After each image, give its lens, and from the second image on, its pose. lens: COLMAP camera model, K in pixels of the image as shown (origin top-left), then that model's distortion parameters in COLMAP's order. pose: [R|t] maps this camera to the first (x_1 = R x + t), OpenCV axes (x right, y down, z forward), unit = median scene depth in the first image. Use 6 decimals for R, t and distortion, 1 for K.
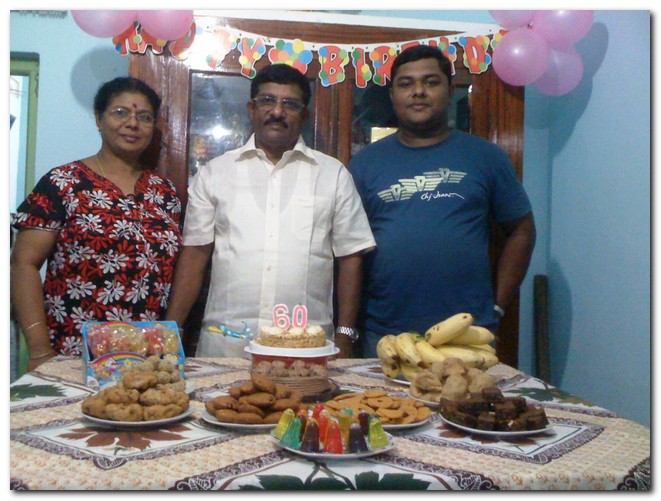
lens RADIAL K [[752.3, 0, 353.9], [0, 752.3, 228.9], [0, 0, 1]] dist [0.092009, -0.384299]
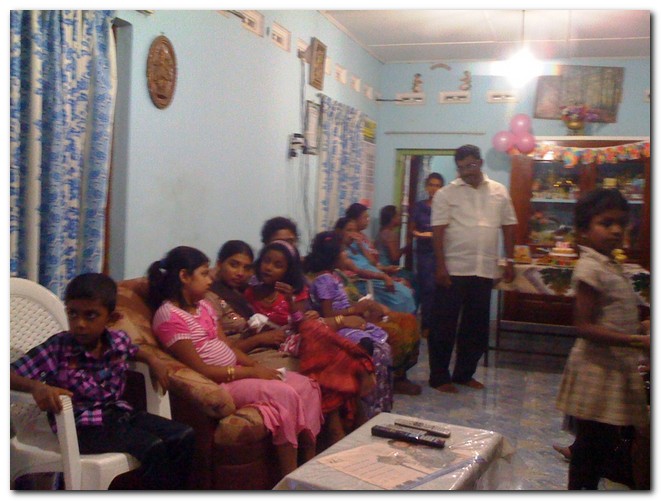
lens RADIAL K [[756.4, 0, 342.0], [0, 756.4, 222.2], [0, 0, 1]] dist [0.303813, -1.134323]
pose [[0.898602, 0.011894, -0.438604, 0.571830], [-0.001691, 0.999719, 0.023647, -0.072937], [0.438762, -0.020508, 0.898369, -2.694241]]
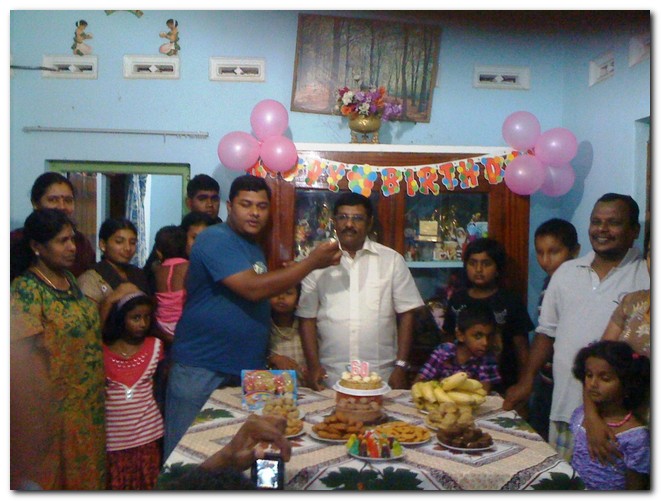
lens RADIAL K [[758.5, 0, 331.7], [0, 758.5, 230.5], [0, 0, 1]] dist [0.088944, -0.358530]
pose [[0.989447, -0.003646, -0.144847, 0.103521], [0.007869, 0.999560, 0.028595, -0.246976], [0.144679, -0.029433, 0.989041, -0.682008]]
